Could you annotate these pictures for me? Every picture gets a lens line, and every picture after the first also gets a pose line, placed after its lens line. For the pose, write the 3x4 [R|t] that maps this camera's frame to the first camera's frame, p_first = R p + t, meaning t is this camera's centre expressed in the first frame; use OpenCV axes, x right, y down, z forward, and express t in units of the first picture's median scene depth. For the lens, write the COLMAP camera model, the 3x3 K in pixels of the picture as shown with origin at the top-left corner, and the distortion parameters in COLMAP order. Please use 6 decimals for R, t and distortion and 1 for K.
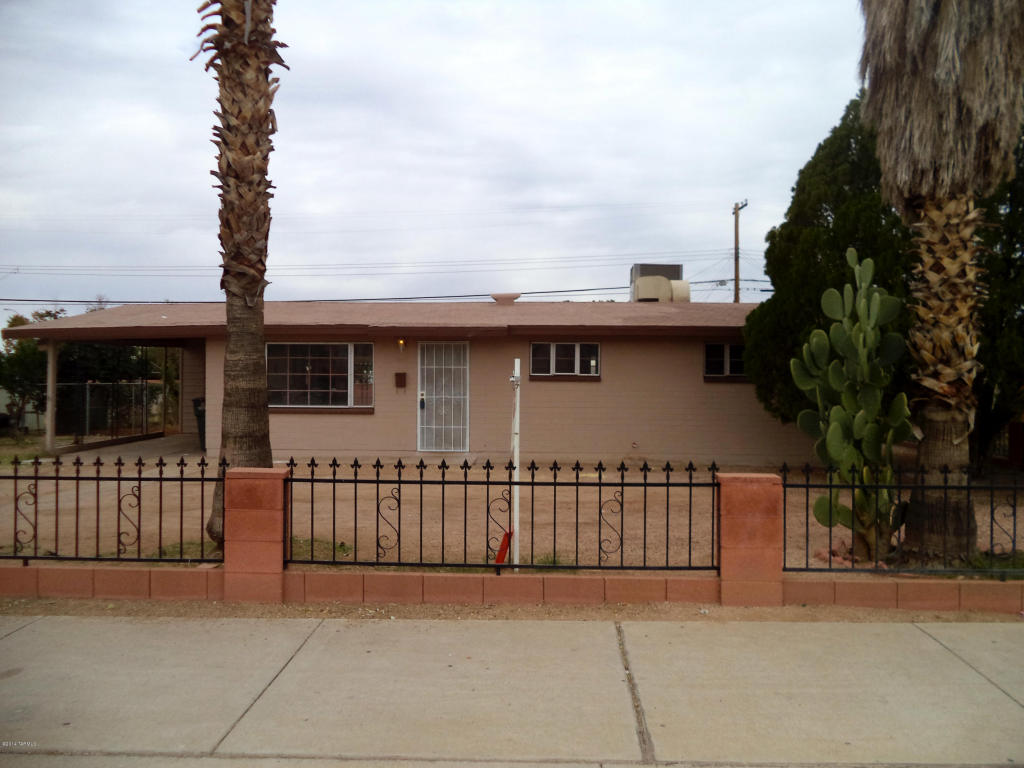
lens RADIAL K [[817.9, 0, 512.0], [0, 817.9, 384.0], [0, 0, 1]] dist [-0.009996, -0.002285]
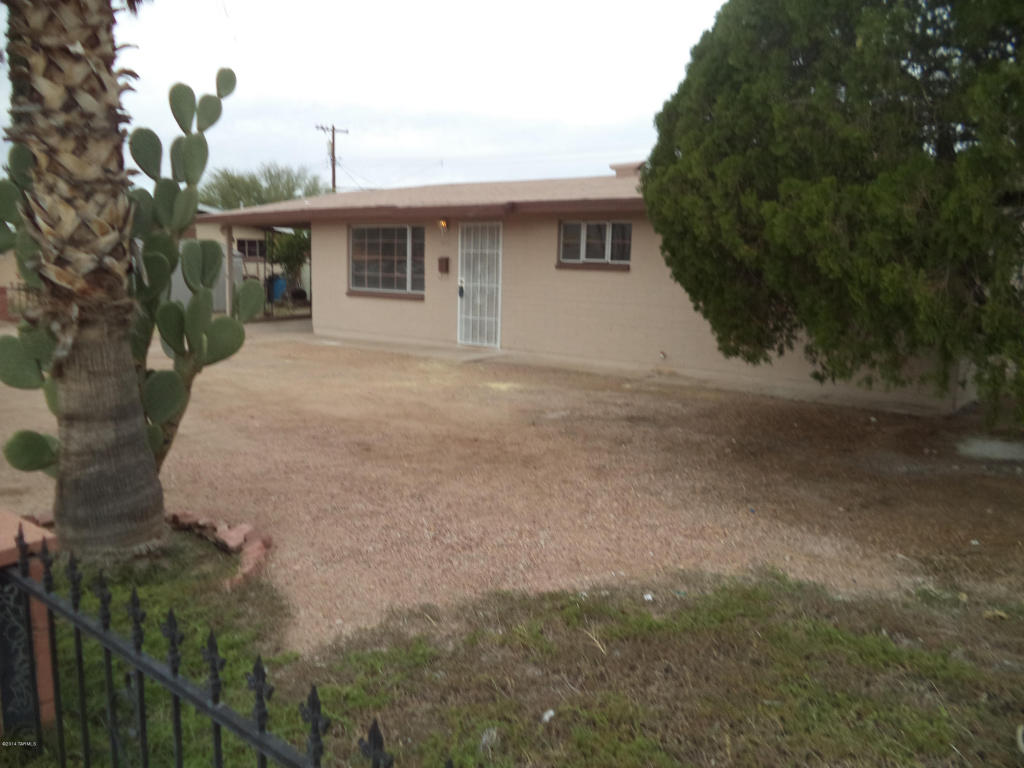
lens RADIAL K [[817.9, 0, 512.0], [0, 817.9, 384.0], [0, 0, 1]] dist [-0.009996, -0.002285]
pose [[0.831169, 0.094944, -0.547854, 0.452445], [-0.018374, 0.989465, 0.143599, -0.005943], [0.555716, -0.109289, 0.824157, 0.261613]]
